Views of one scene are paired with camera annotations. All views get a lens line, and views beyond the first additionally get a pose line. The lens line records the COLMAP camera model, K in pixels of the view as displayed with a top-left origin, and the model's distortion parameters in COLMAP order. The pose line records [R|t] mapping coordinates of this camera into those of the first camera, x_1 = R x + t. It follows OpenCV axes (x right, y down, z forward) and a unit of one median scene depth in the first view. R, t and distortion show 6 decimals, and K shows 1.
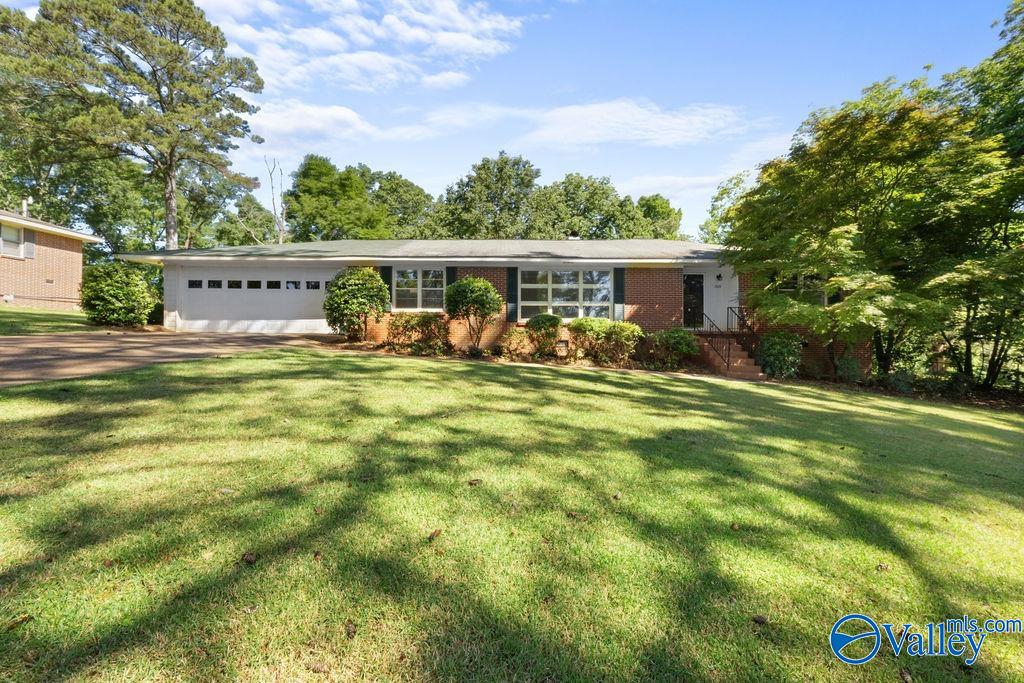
lens RADIAL K [[403.7, 0, 514.4], [0, 403.7, 339.1], [0, 0, 1]] dist [-0.002348, 0.000424]
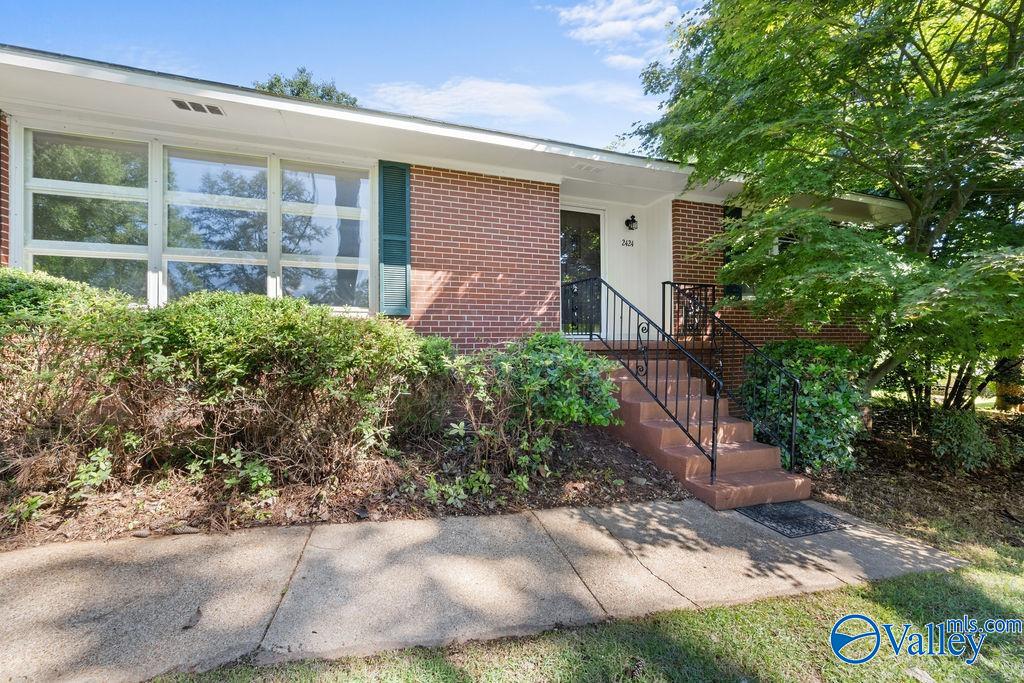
lens RADIAL K [[403.7, 0, 511.5], [0, 403.7, 338.5], [0, 0, 1]] dist [-0.002348, 0.000424]
pose [[0.954844, -0.006534, 0.297036, 0.251999], [0.007402, 0.999971, -0.001798, -0.022057], [-0.297016, 0.003916, 0.954864, 0.634983]]
